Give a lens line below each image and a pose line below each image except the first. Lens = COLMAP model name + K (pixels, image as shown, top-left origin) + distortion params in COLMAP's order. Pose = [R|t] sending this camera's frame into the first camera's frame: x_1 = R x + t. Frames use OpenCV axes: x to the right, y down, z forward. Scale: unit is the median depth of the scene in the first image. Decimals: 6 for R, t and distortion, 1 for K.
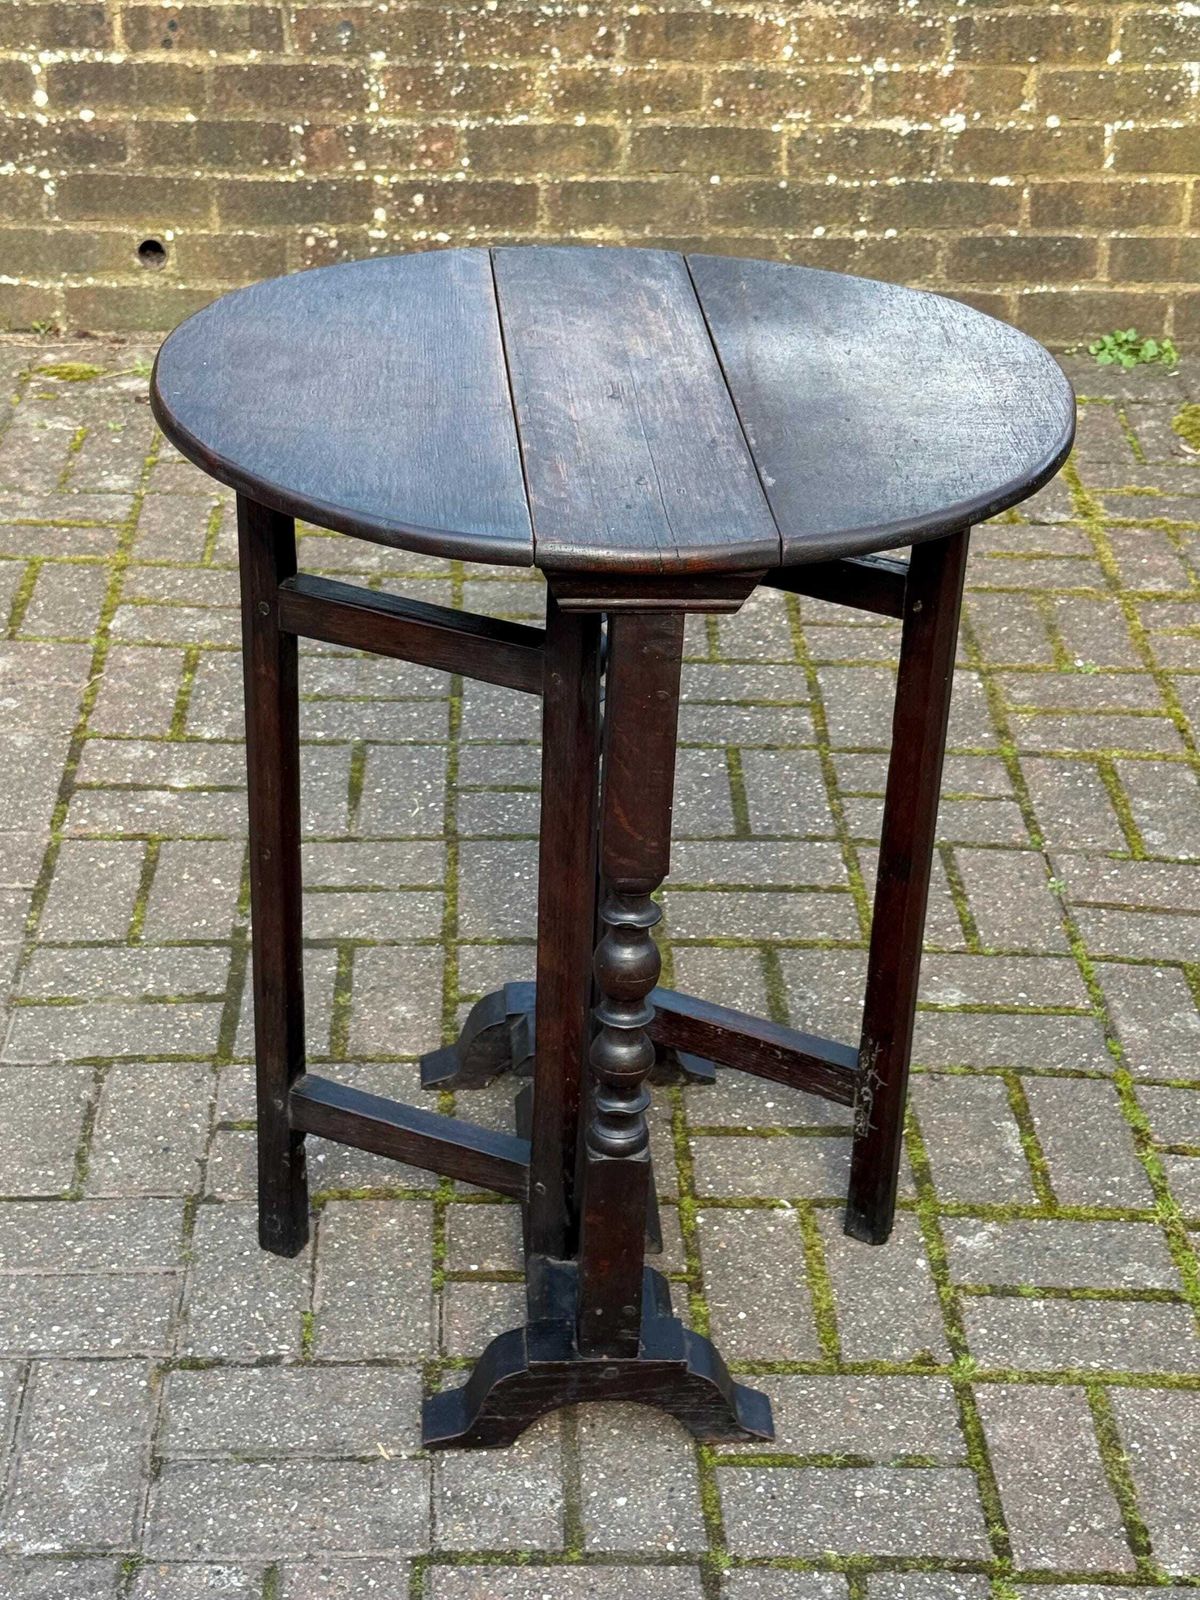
lens RADIAL K [[2771.2, 0, 611.6], [0, 2771.2, 808.0], [0, 0, 1]] dist [0.136463, 0.000000]
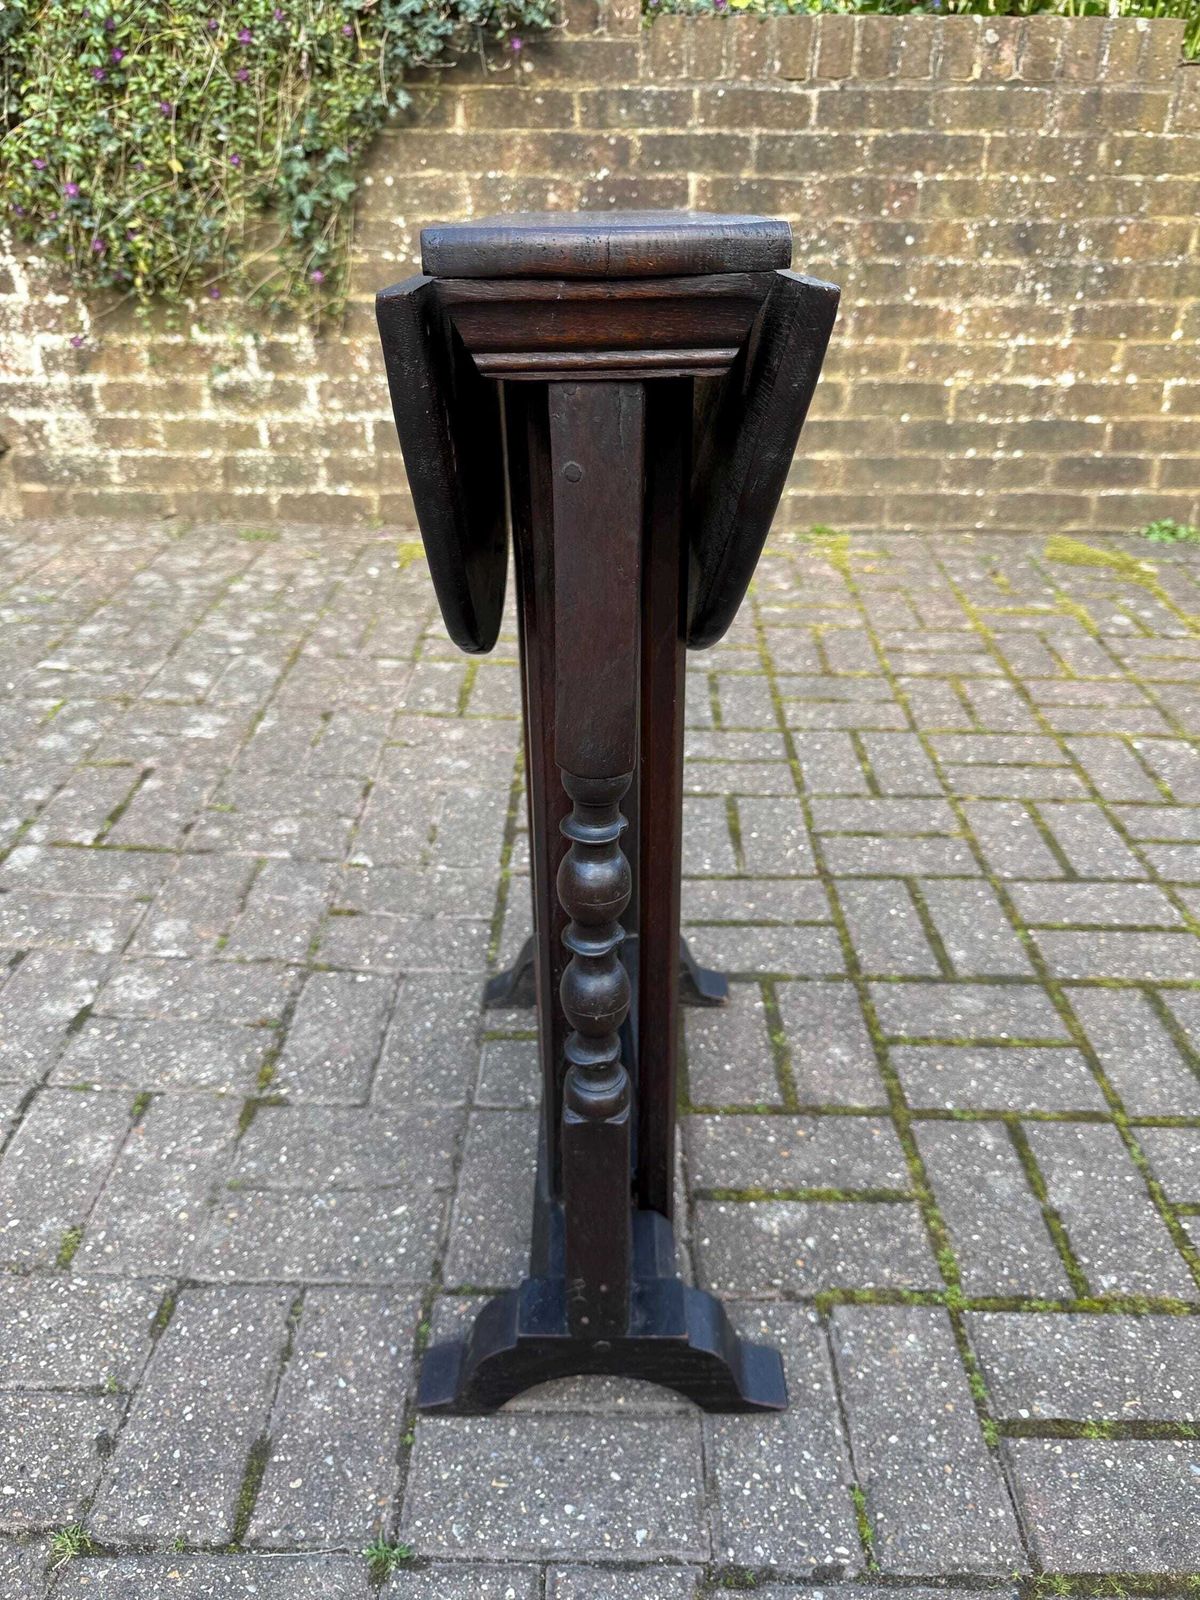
lens RADIAL K [[1152.0, 0, 596.3], [0, 1152.0, 805.4], [0, 0, 1]] dist [0.005302, -0.019557]
pose [[0.998452, 0.005899, -0.055307, -0.151682], [-0.005563, 0.999965, 0.006237, -0.026828], [0.055342, -0.005919, 0.998450, 0.575001]]
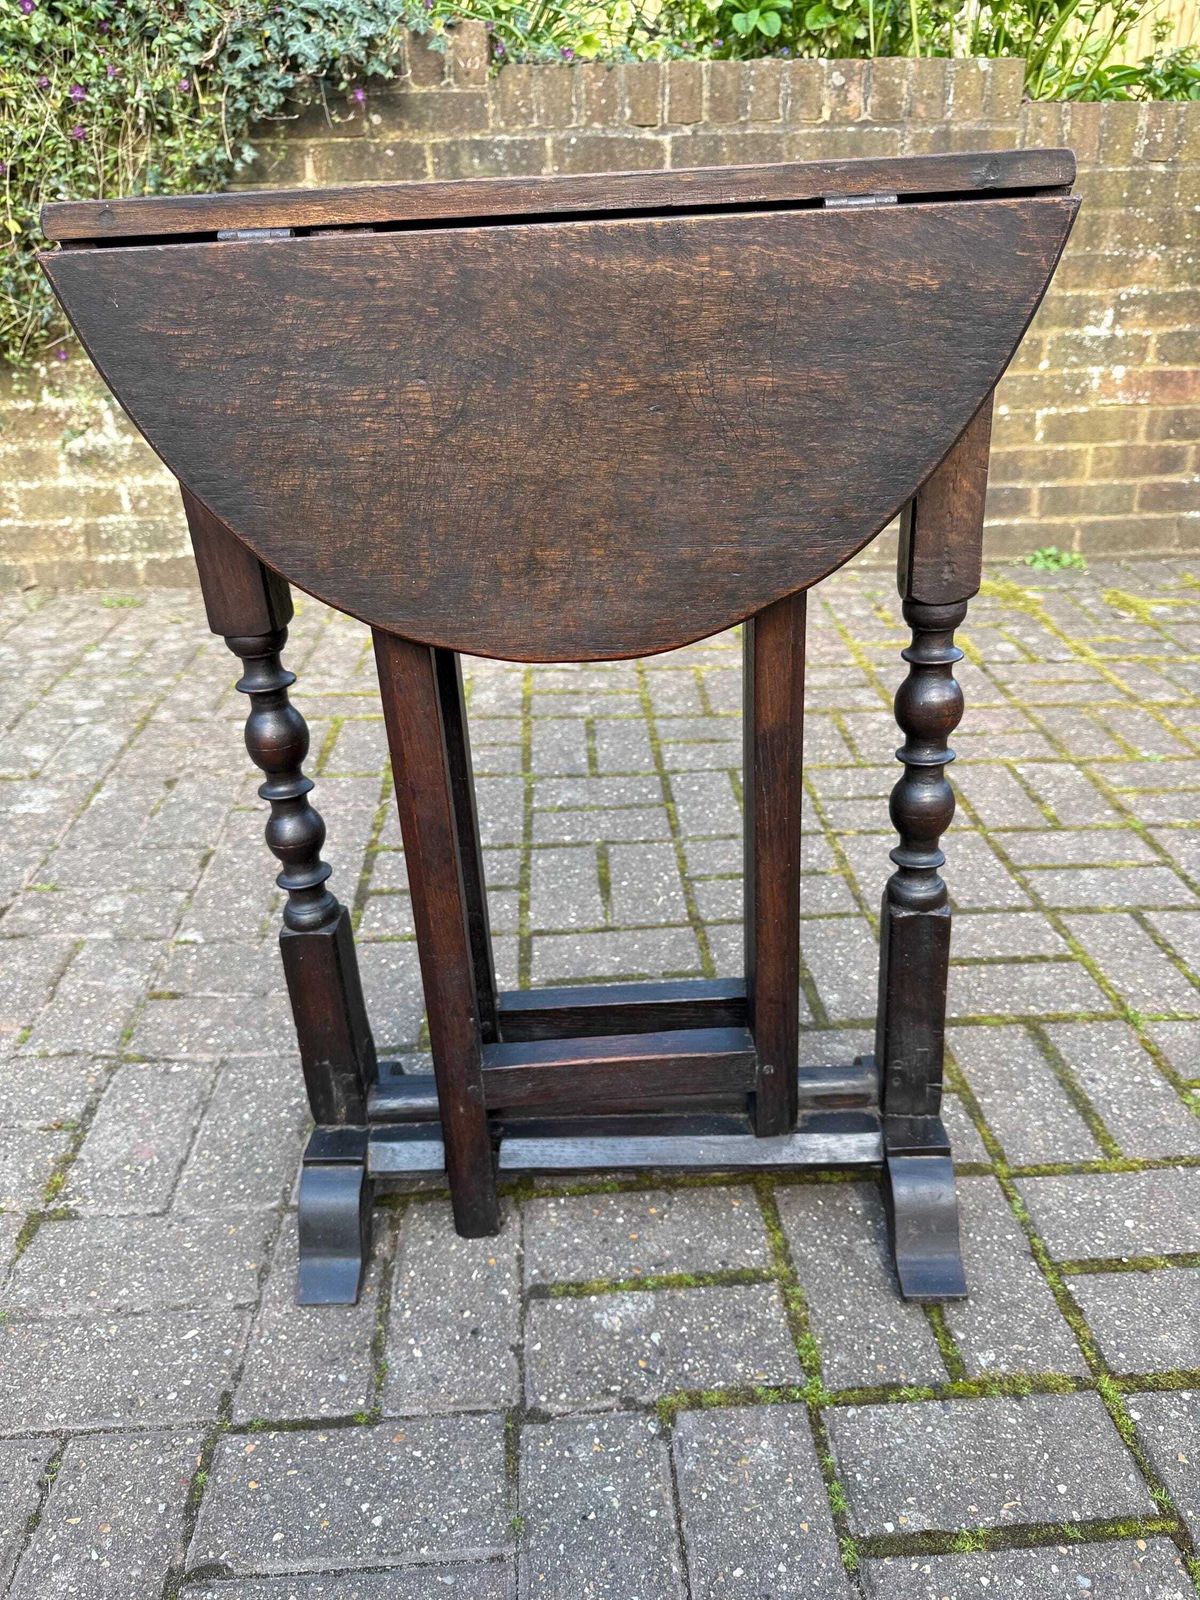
lens RADIAL K [[1152.0, 0, 603.2], [0, 1152.0, 800.1], [0, 0, 1]] dist [0.005302, -0.019557]
pose [[0.998754, -0.049790, -0.003321, -0.107138], [0.049555, 0.997455, -0.051260, -0.020748], [0.005865, 0.051032, 0.998680, 0.614421]]
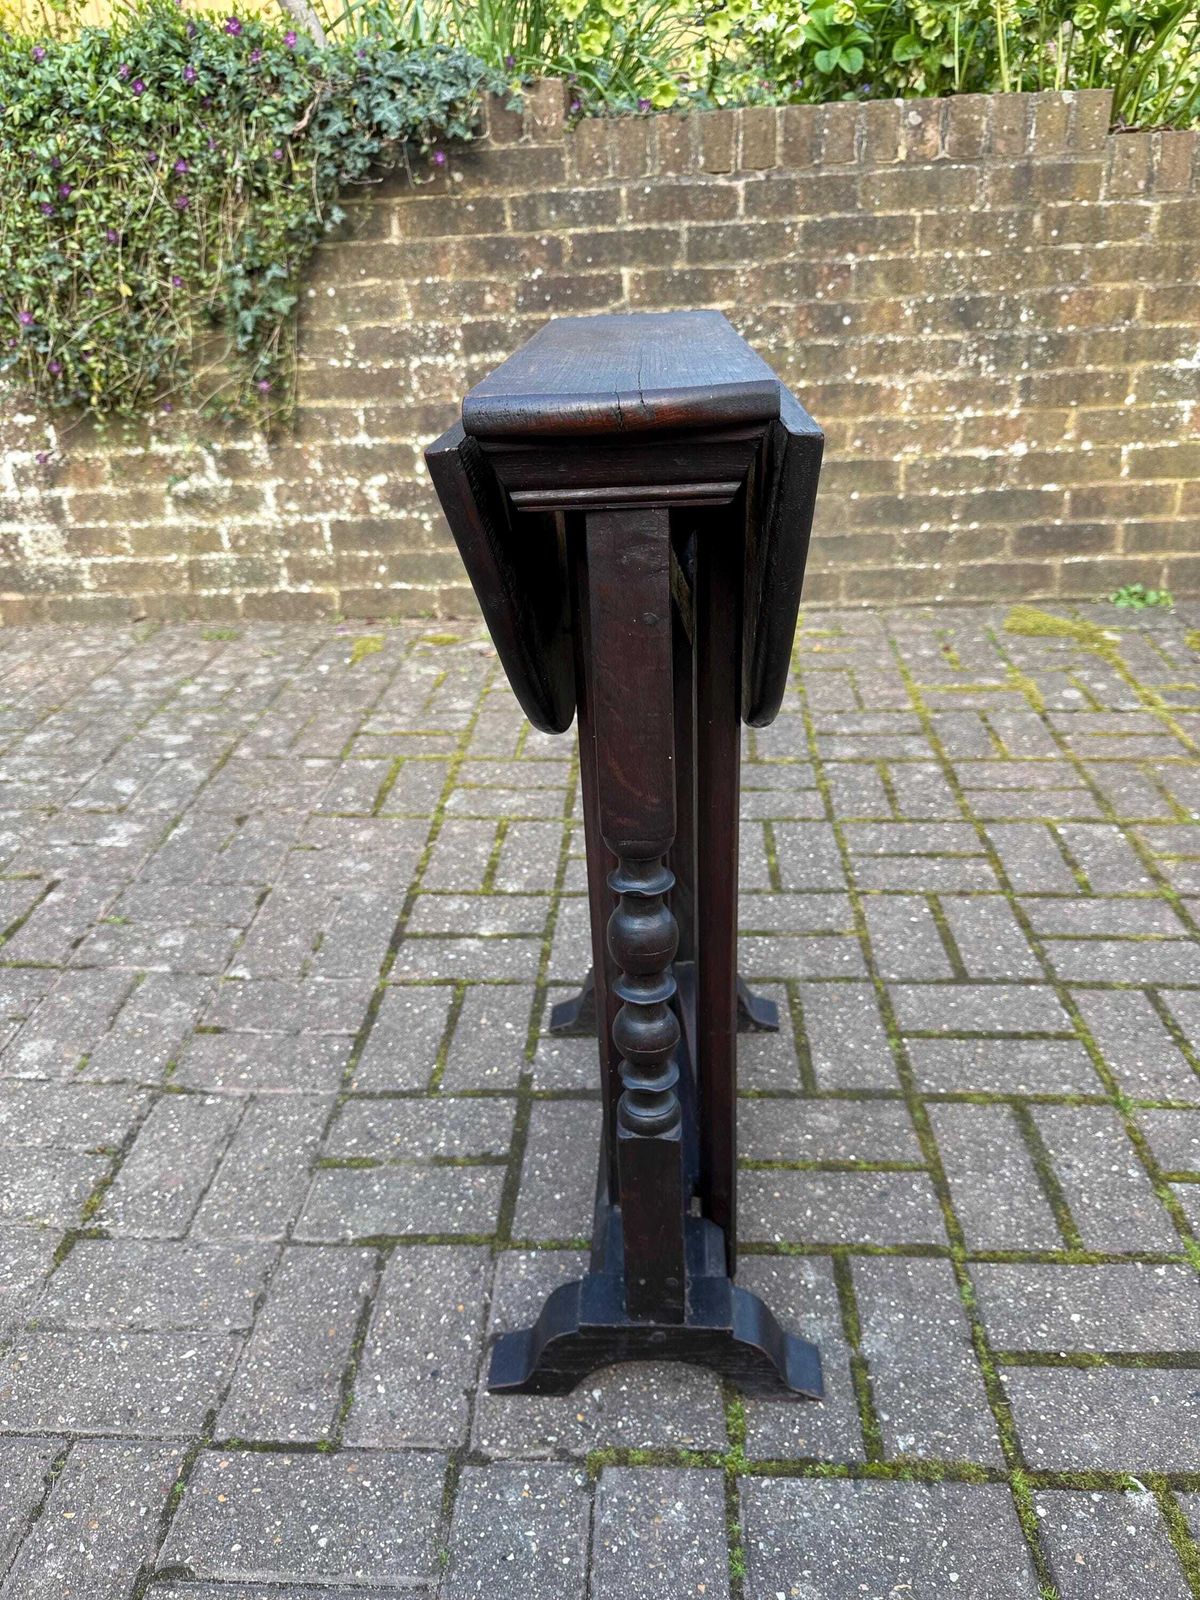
lens RADIAL K [[1152.0, 0, 590.7], [0, 1152.0, 807.7], [0, 0, 1]] dist [0.005302, -0.019557]
pose [[0.992449, -0.022588, -0.120564, -0.053914], [0.017437, 0.998897, -0.043606, -0.049865], [0.121416, 0.041175, 0.991747, 0.590141]]
